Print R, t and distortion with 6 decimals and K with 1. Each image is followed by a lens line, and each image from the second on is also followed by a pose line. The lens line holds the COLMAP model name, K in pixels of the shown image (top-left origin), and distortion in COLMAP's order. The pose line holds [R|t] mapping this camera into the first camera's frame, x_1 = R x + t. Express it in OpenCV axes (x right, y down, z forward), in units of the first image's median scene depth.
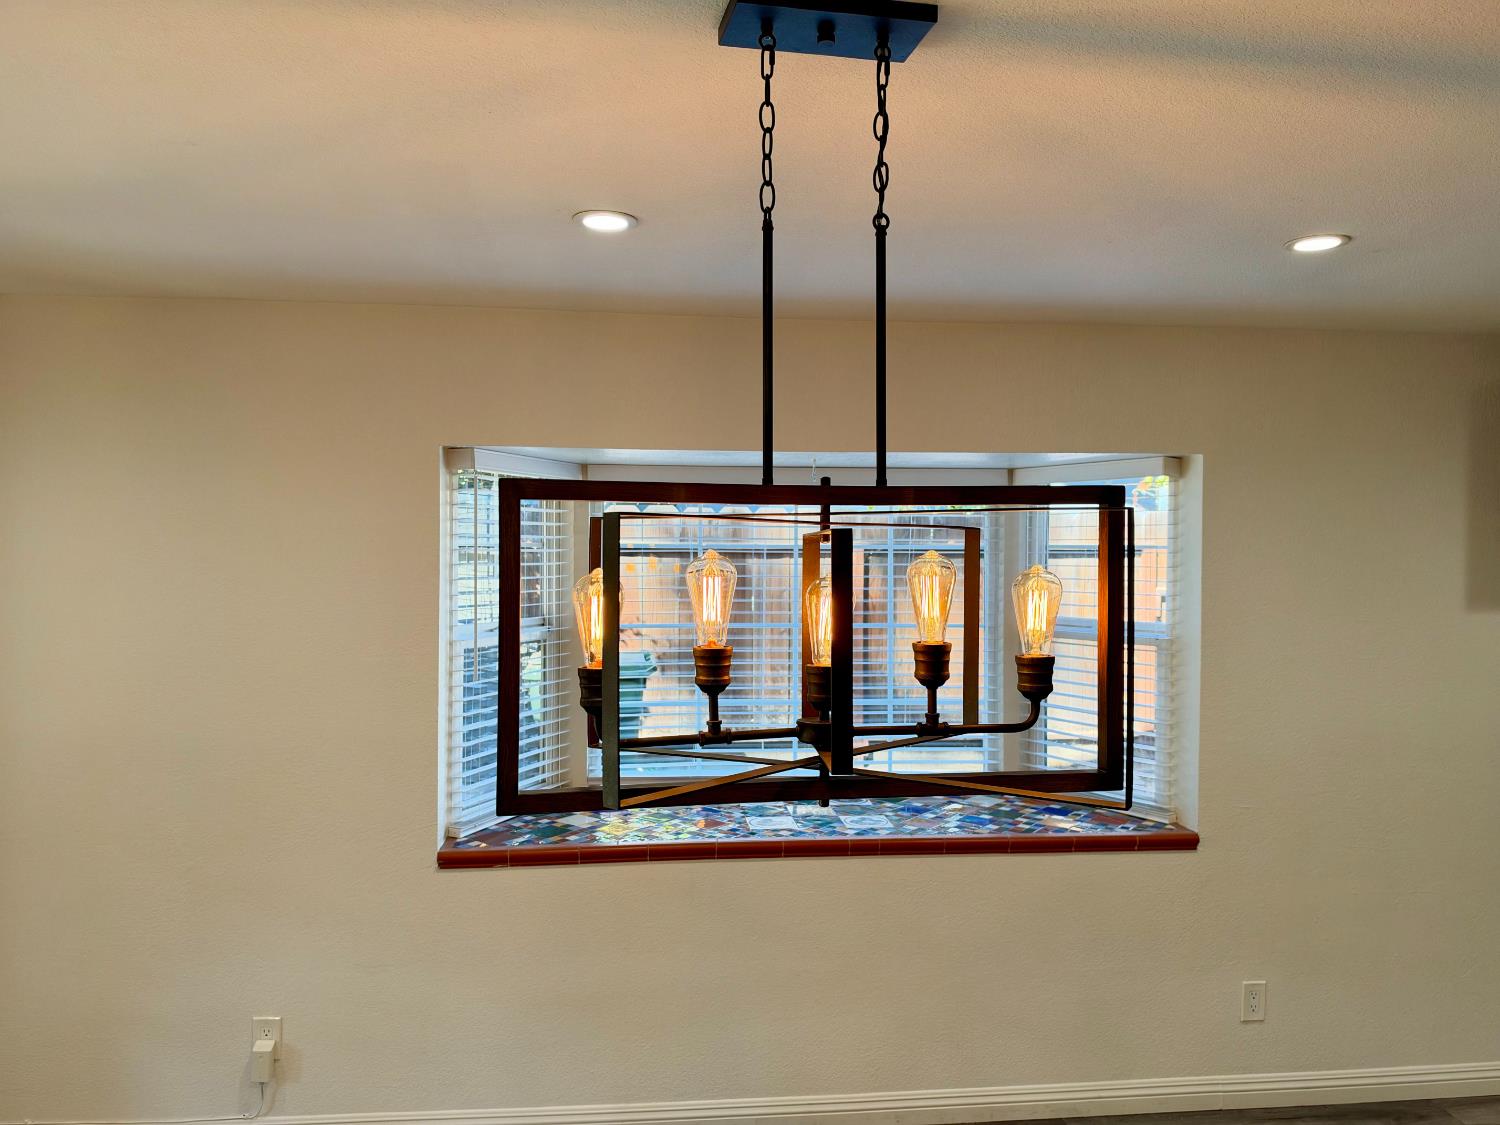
lens RADIAL K [[1084.1, 0, 750.0], [0, 1084.1, 562.5], [0, 0, 1]] dist [0.043095, -0.076252]
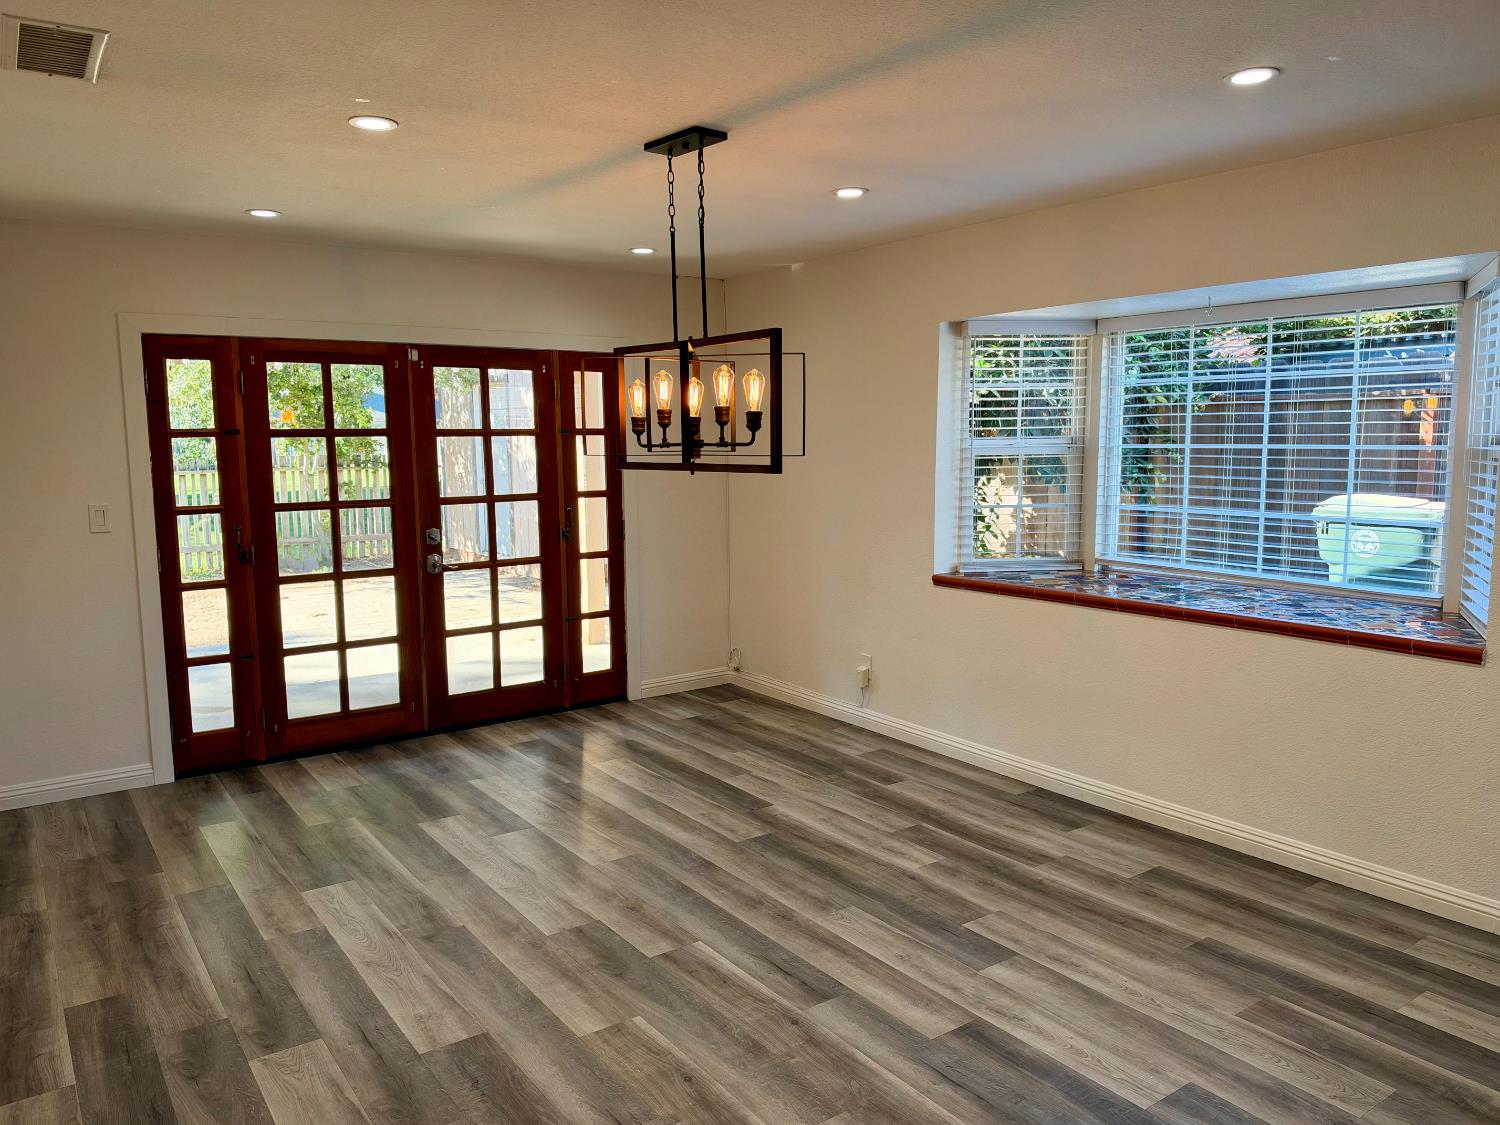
lens RADIAL K [[1084.1, 0, 750.0], [0, 1084.1, 562.5], [0, 0, 1]] dist [0.043095, -0.076252]
pose [[0.487389, 0.100086, -0.867430, 2.162128], [-0.003748, 0.993640, 0.112542, 0.140518], [0.873177, -0.051601, 0.484664, -0.062334]]
